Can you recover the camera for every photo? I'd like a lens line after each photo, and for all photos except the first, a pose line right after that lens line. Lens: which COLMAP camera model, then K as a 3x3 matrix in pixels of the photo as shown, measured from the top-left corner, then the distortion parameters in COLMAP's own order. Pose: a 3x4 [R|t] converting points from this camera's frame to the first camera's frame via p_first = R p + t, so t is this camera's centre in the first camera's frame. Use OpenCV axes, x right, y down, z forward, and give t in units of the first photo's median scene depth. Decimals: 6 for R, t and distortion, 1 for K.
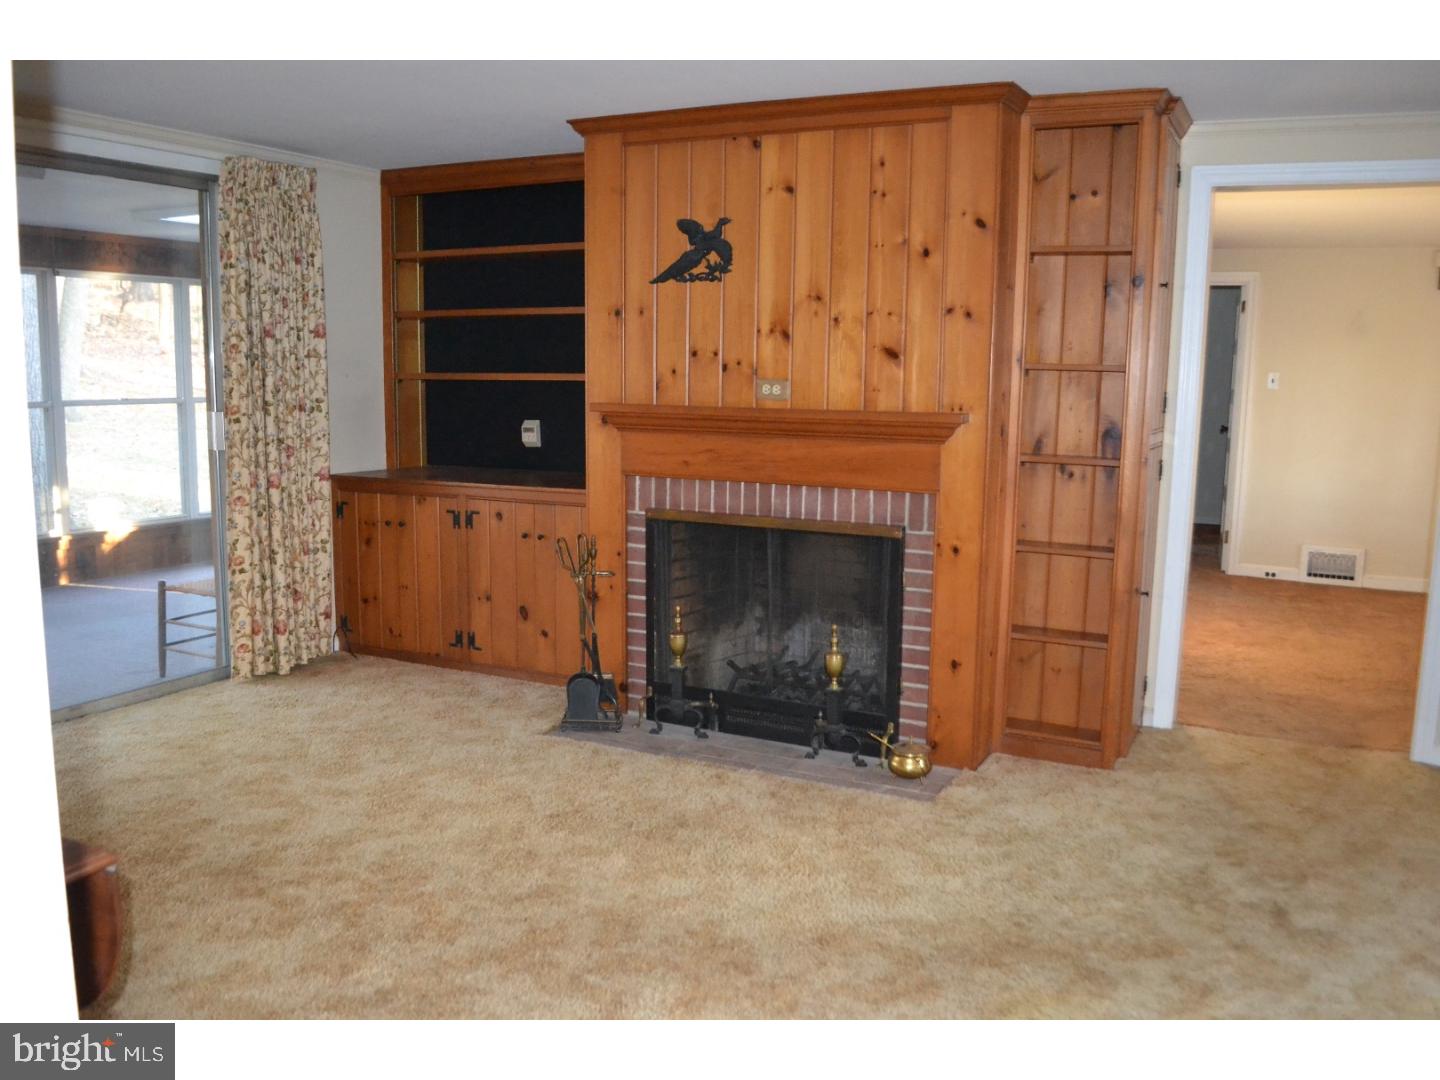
lens RADIAL K [[1236.9, 0, 725.0], [0, 1236.9, 546.9], [0, 0, 1]] dist [-0.052800, -0.002306]
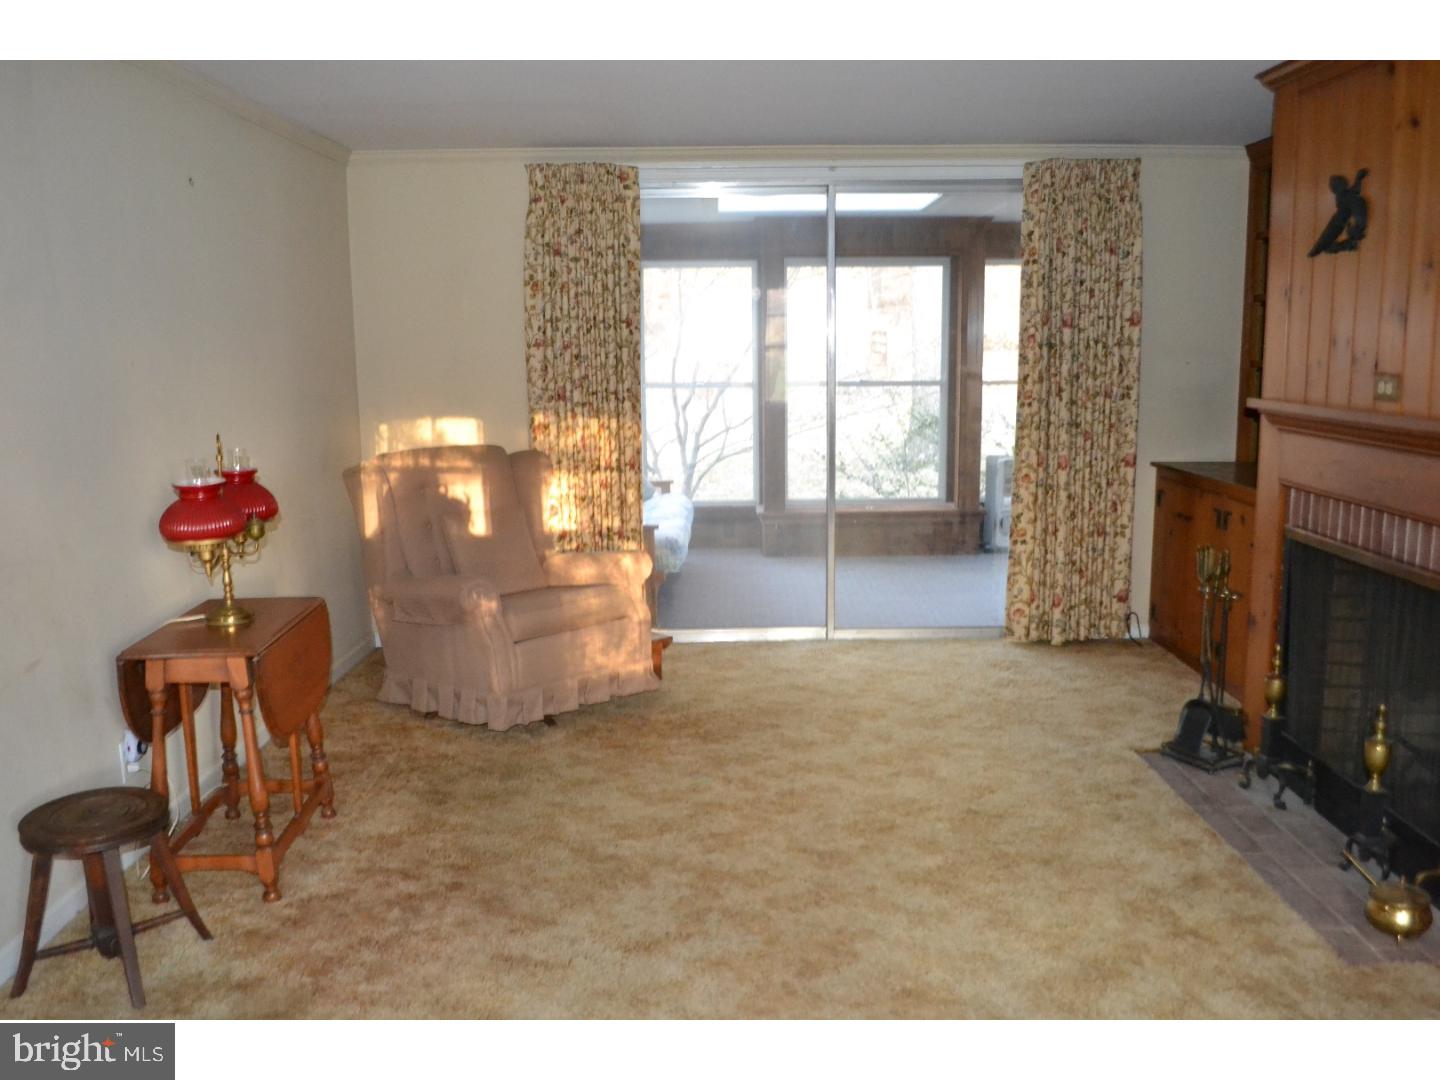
lens RADIAL K [[1236.9, 0, 725.0], [0, 1236.9, 546.9], [0, 0, 1]] dist [-0.052800, -0.002306]
pose [[0.465310, 0.130856, -0.875422, 0.457806], [-0.113538, 0.989666, 0.087584, -0.043504], [0.877836, 0.058639, 0.475359, 0.253179]]
